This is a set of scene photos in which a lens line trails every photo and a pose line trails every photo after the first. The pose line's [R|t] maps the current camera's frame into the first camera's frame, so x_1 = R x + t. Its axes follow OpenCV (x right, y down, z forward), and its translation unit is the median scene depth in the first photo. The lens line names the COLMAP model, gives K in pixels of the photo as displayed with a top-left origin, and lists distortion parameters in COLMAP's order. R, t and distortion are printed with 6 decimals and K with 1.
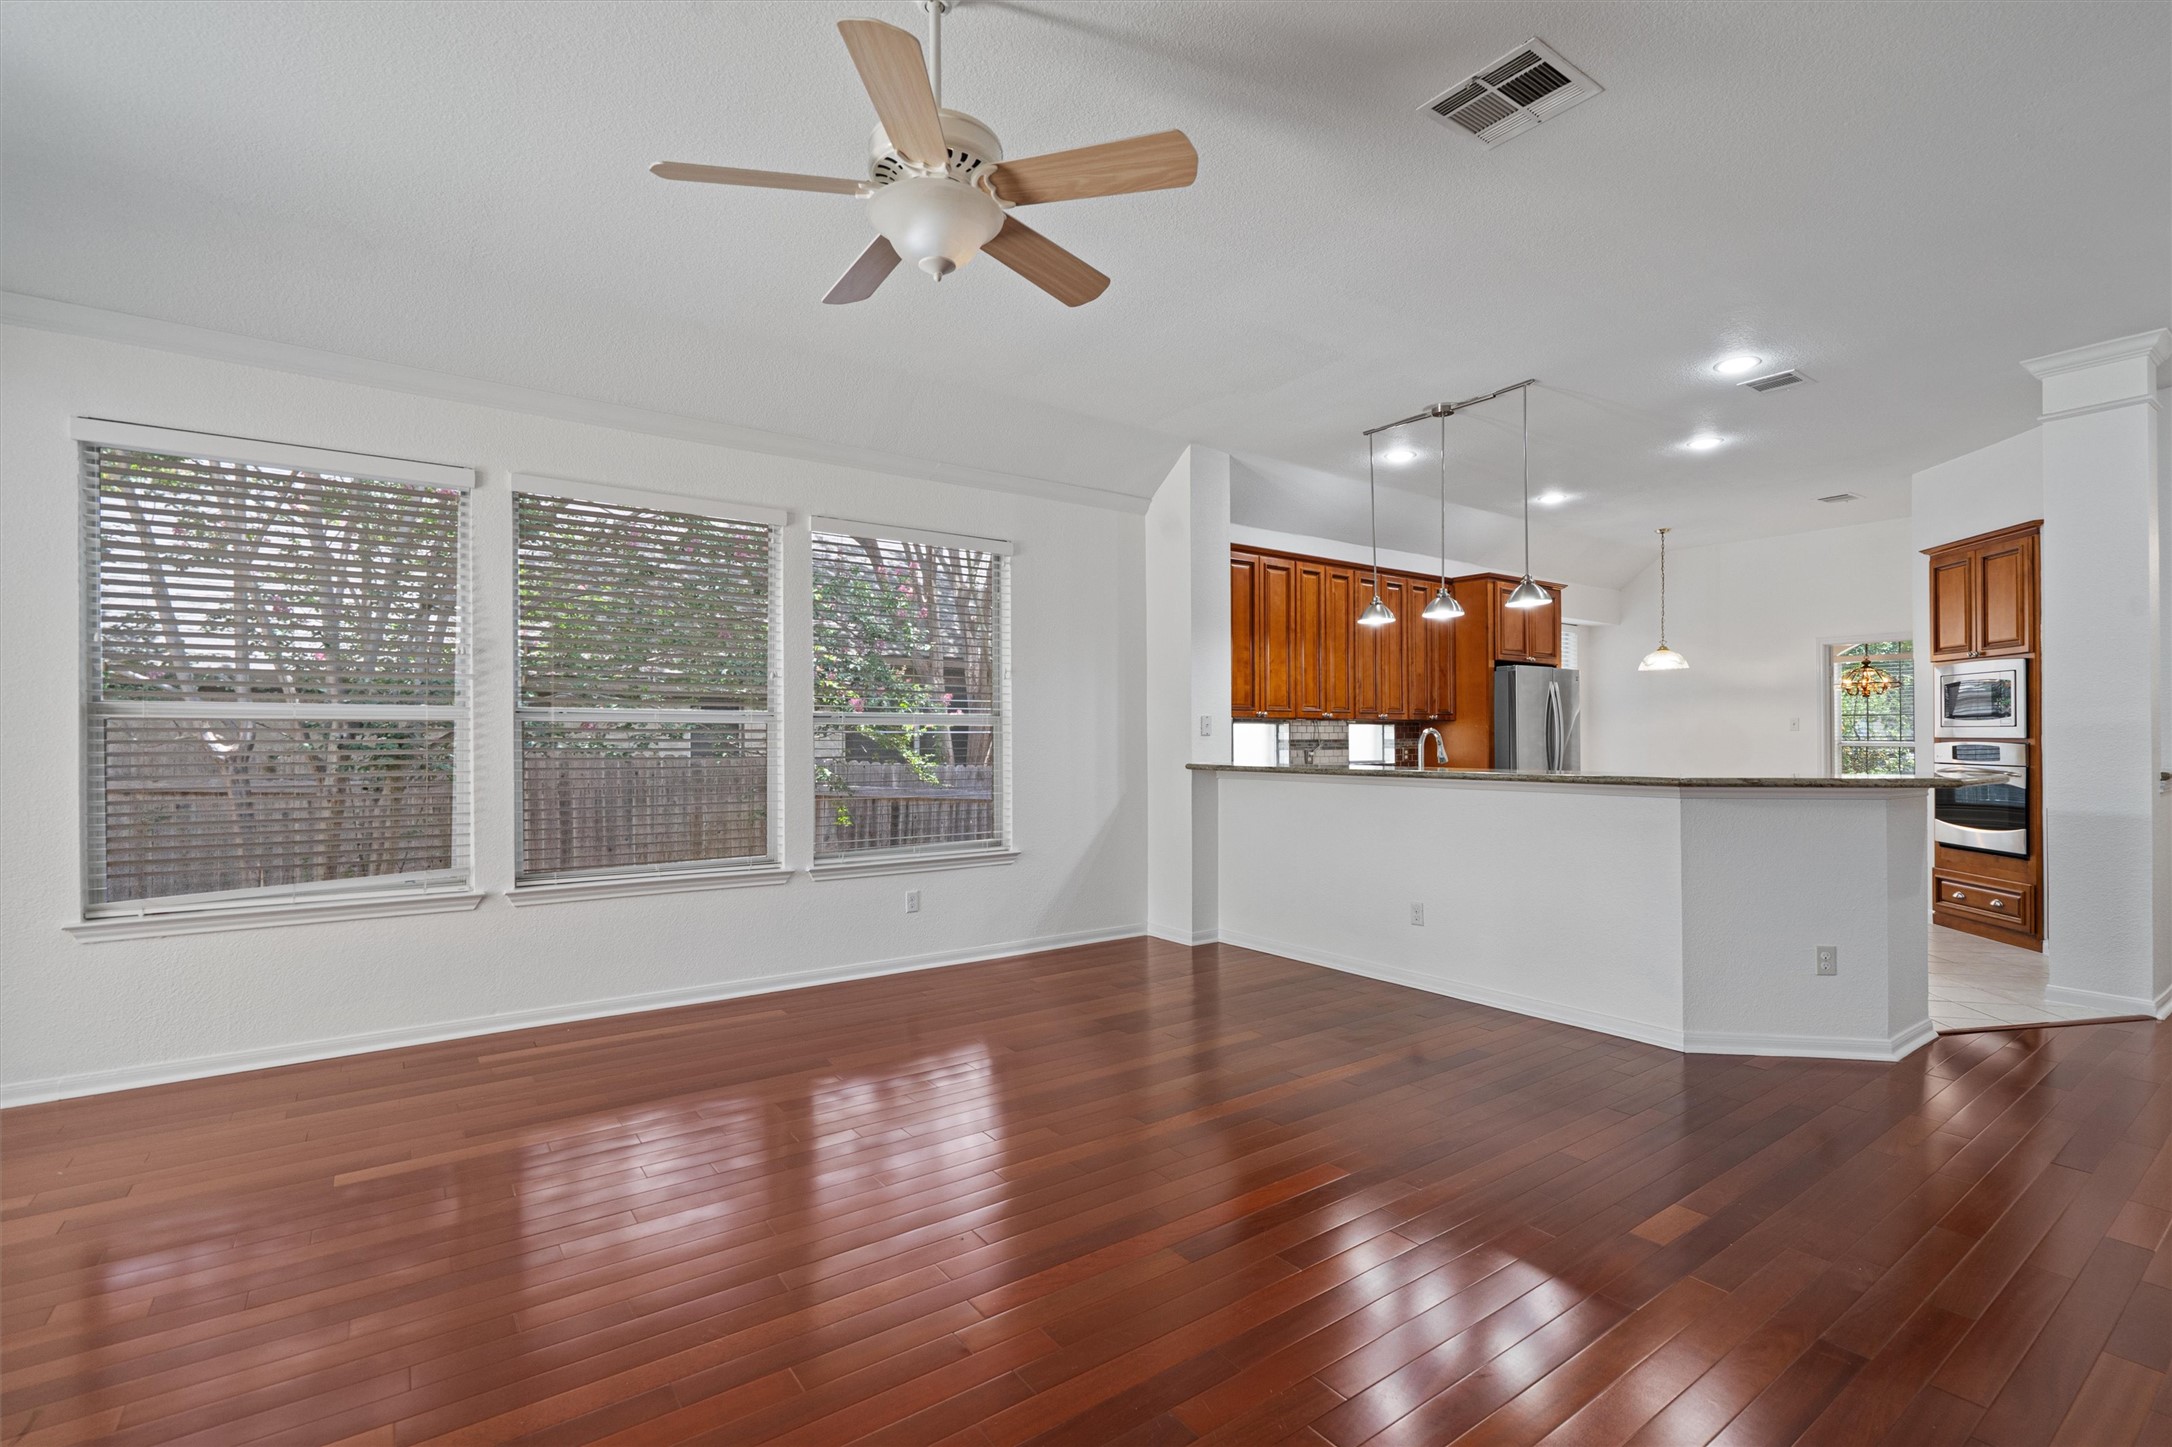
lens RADIAL K [[1010.9, 0, 1083.1], [0, 1010.9, 735.9], [0, 0, 1]] dist [-0.004749, 0.003507]
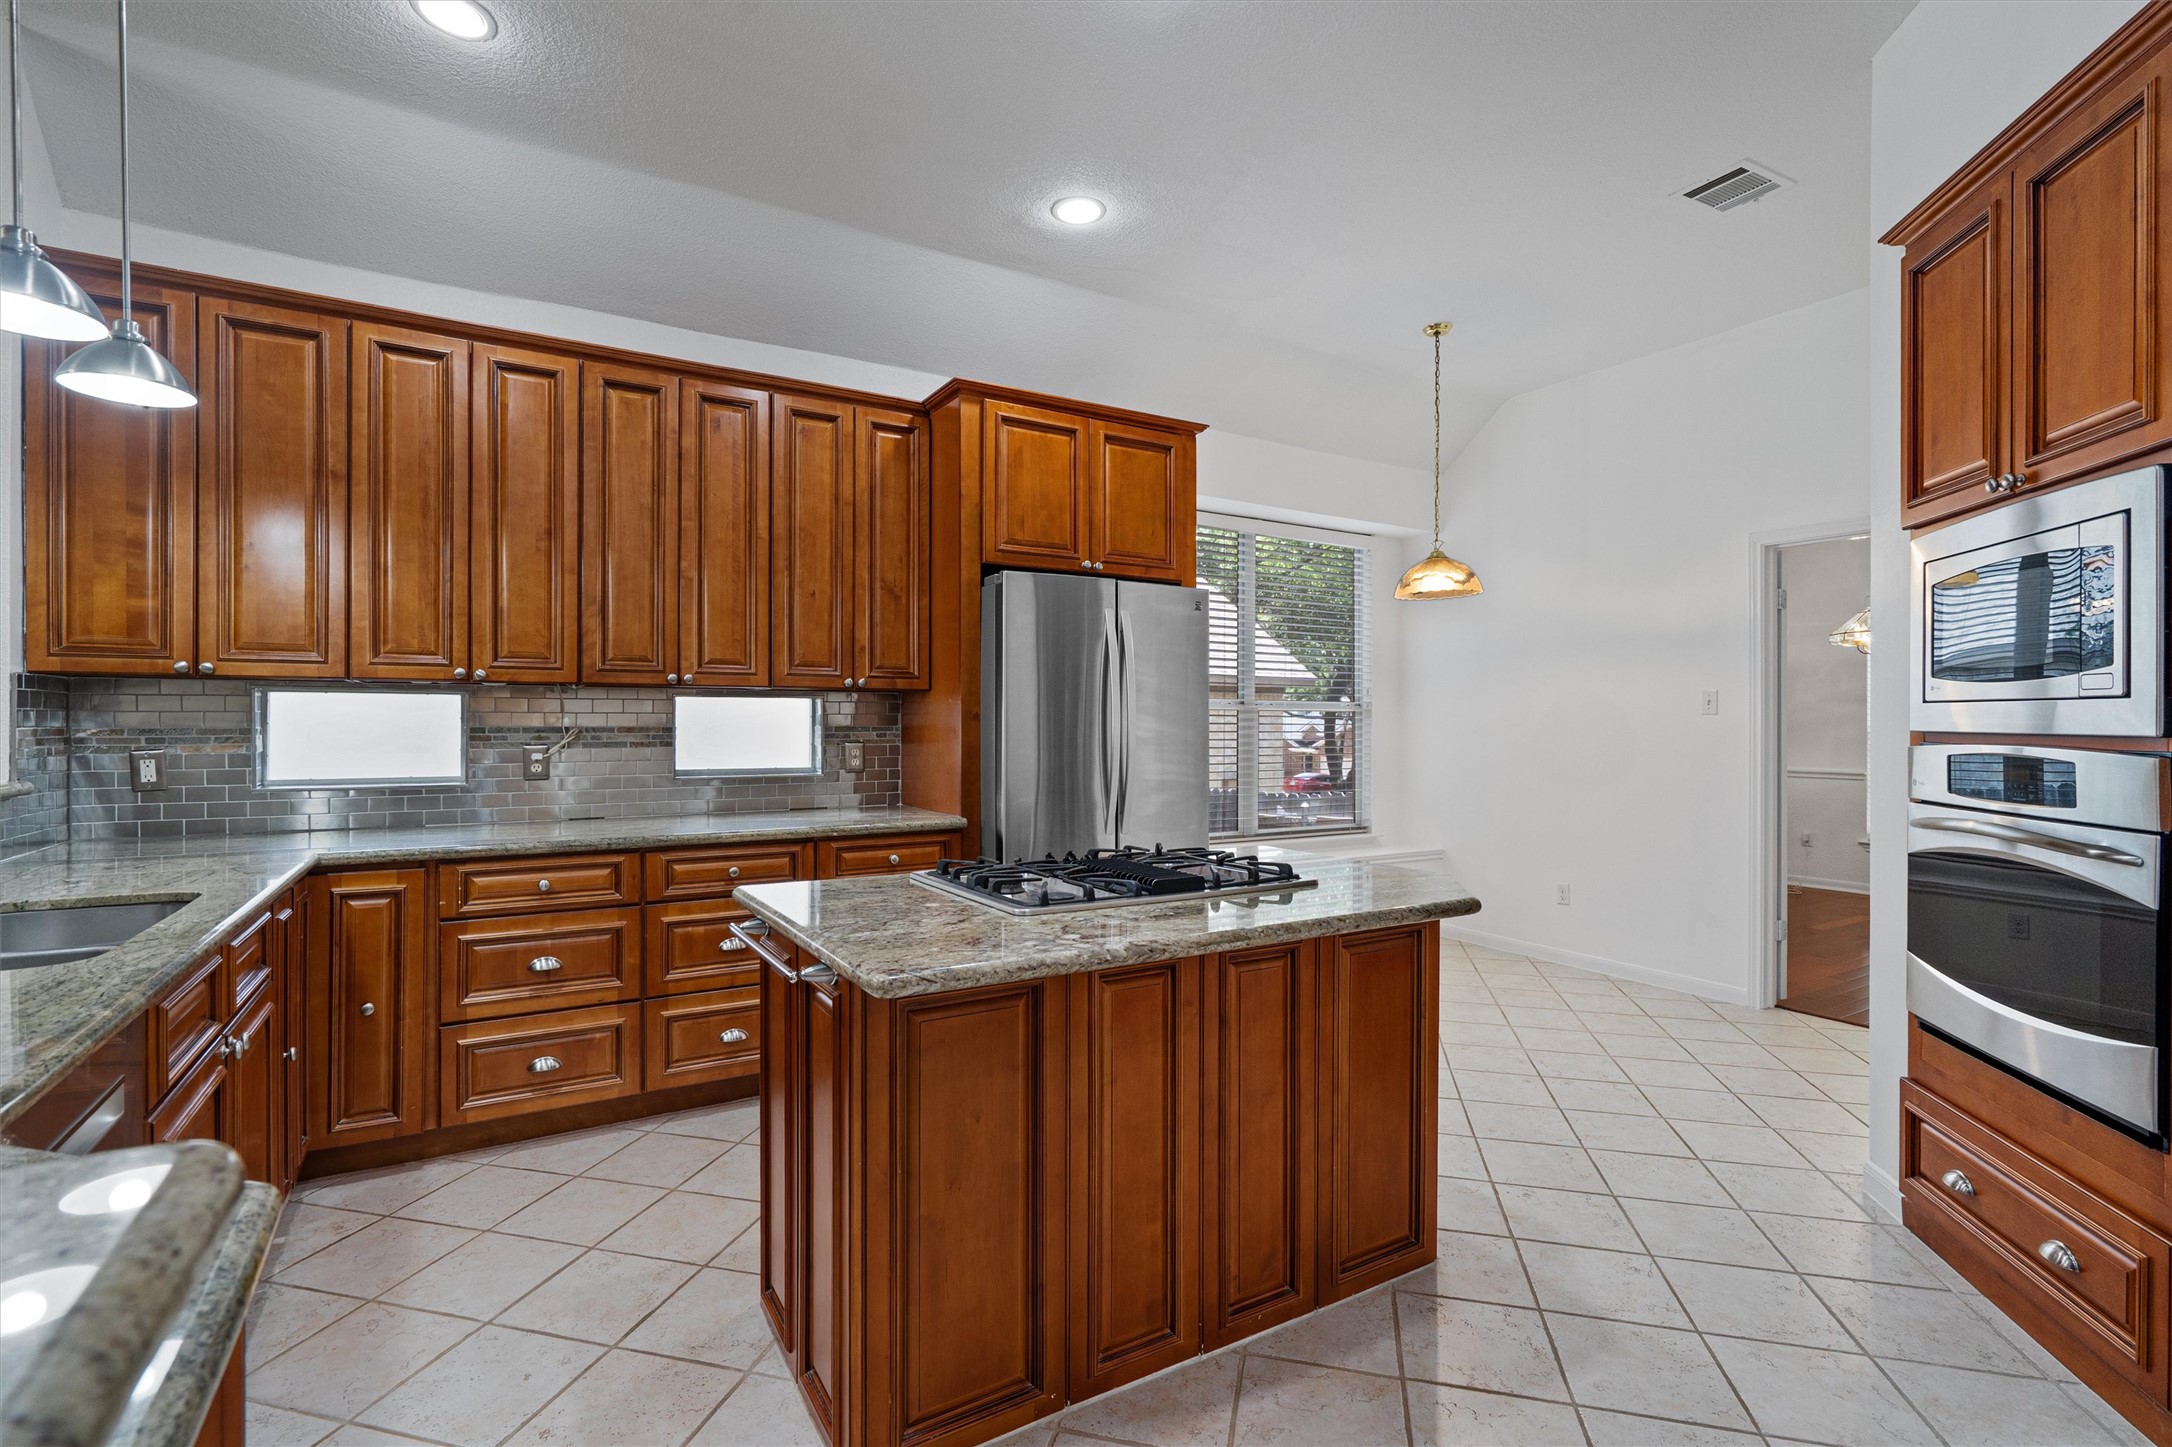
lens RADIAL K [[1010.9, 0, 1090.0], [0, 1010.9, 729.0], [0, 0, 1]] dist [-0.004749, 0.003507]
pose [[0.995808, 0.005977, -0.091273, 0.581062], [-0.005184, 0.999947, 0.008928, -0.001198], [0.091321, -0.008417, 0.995786, 0.606597]]
